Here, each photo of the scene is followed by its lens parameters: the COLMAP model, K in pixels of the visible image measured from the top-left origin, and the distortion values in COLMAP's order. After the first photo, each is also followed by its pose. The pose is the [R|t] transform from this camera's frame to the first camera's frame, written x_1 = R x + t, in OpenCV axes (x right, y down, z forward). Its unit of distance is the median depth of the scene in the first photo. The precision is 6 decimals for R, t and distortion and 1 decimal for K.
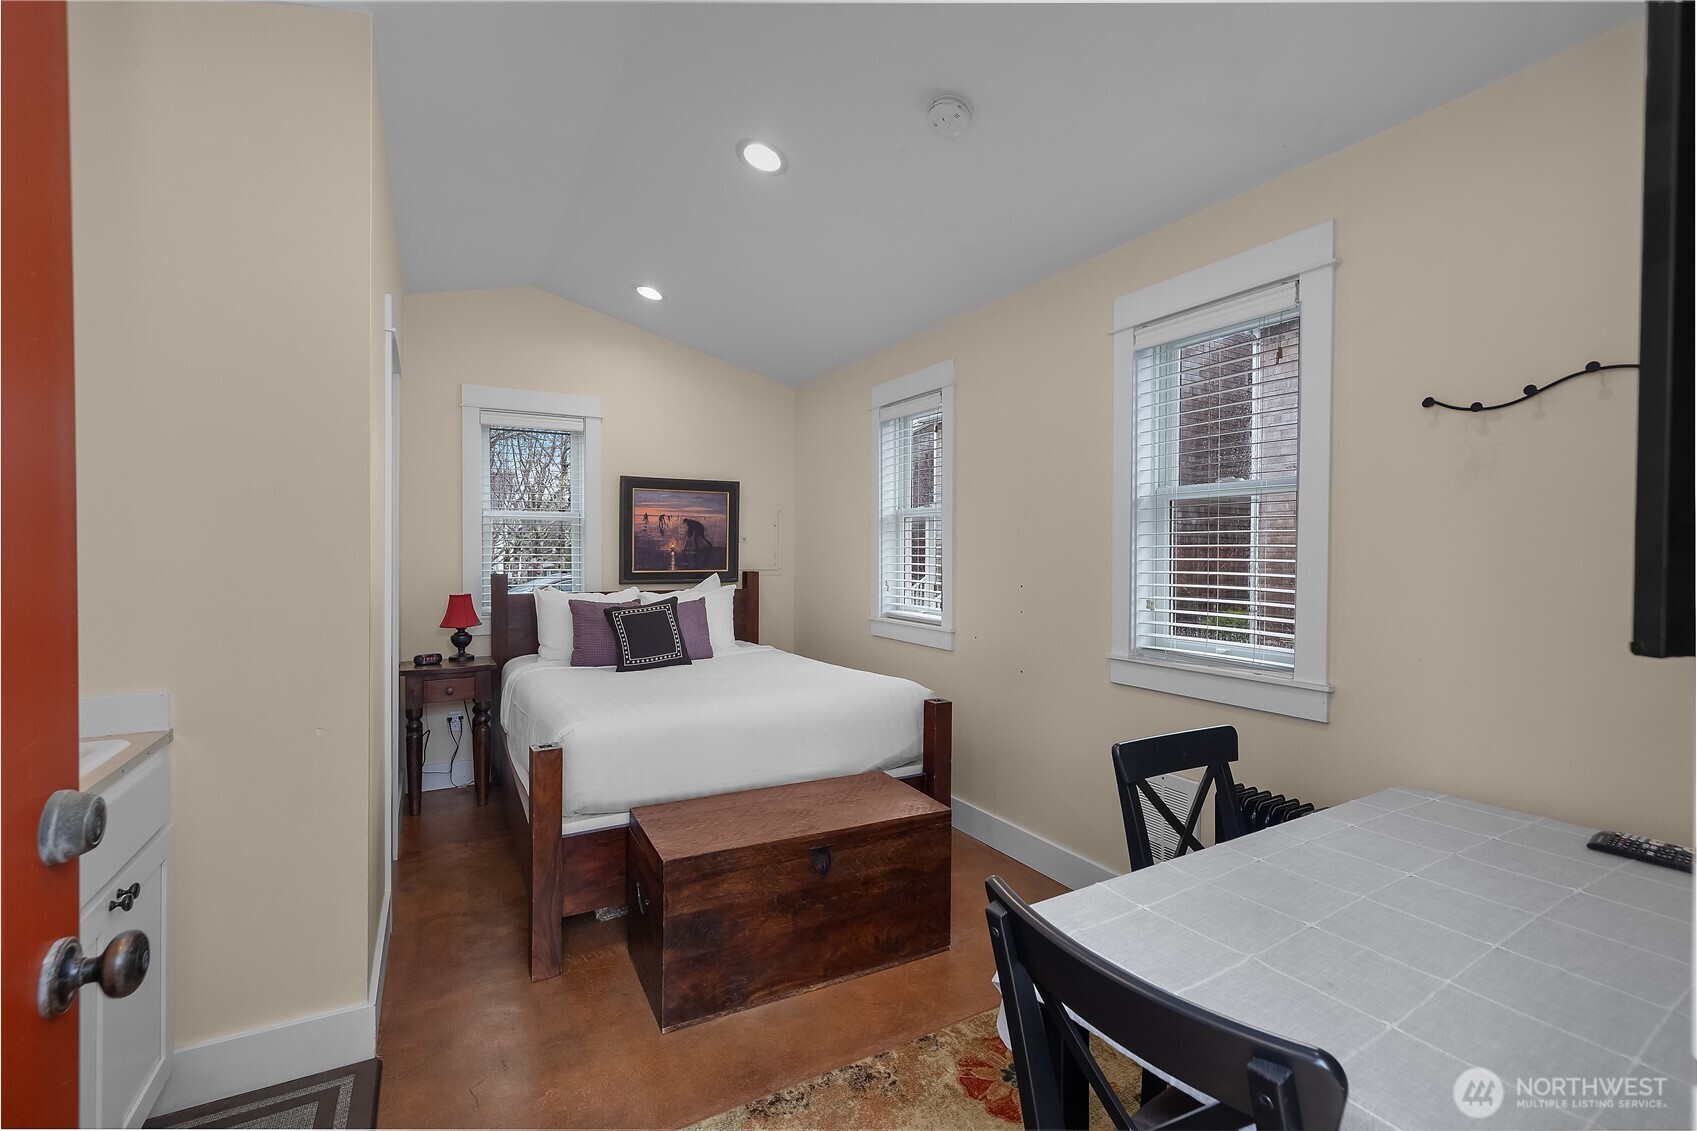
lens RADIAL K [[718.4, 0, 848.5], [0, 718.4, 565.5], [0, 0, 1]] dist [0.000825, 0.000126]
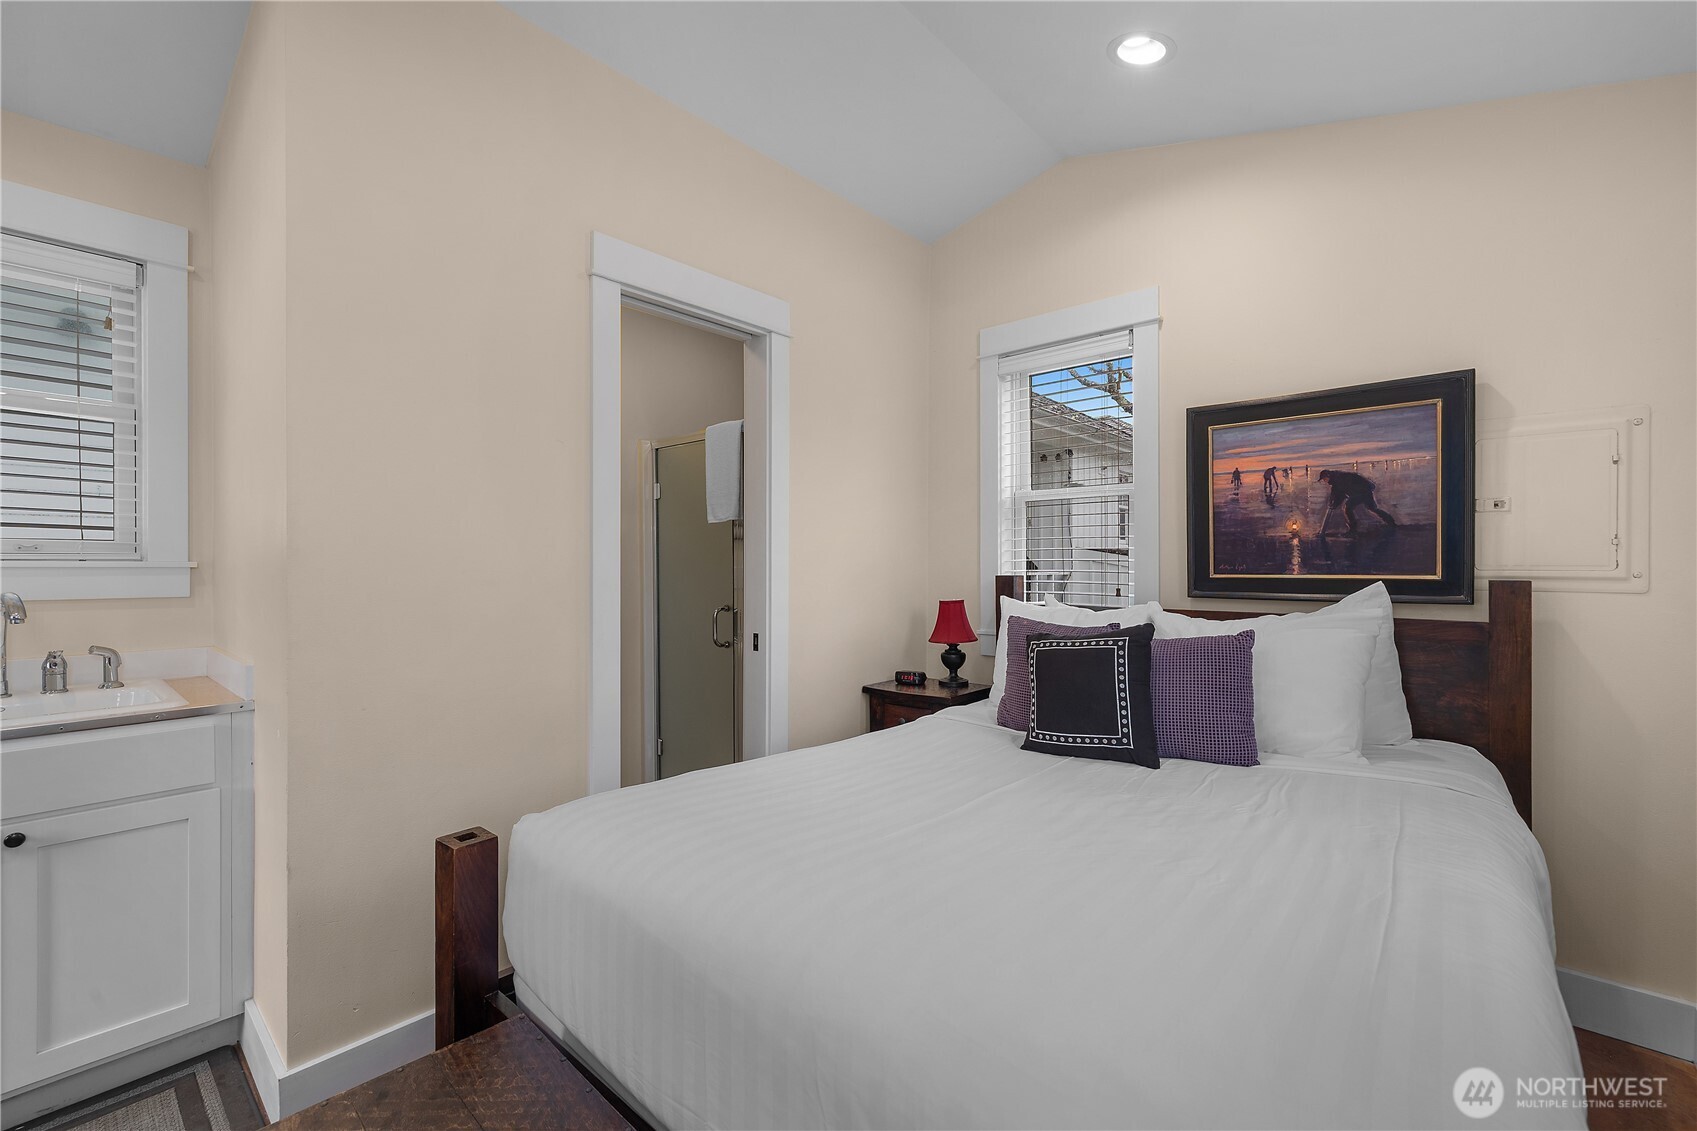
lens RADIAL K [[718.4, 0, 848.5], [0, 718.4, 565.5], [0, 0, 1]] dist [0.000825, 0.000126]
pose [[0.344674, -0.005317, -0.938707, 0.125684], [-0.017194, 0.999780, -0.011976, 0.011748], [0.938565, 0.020268, 0.344507, 0.535113]]
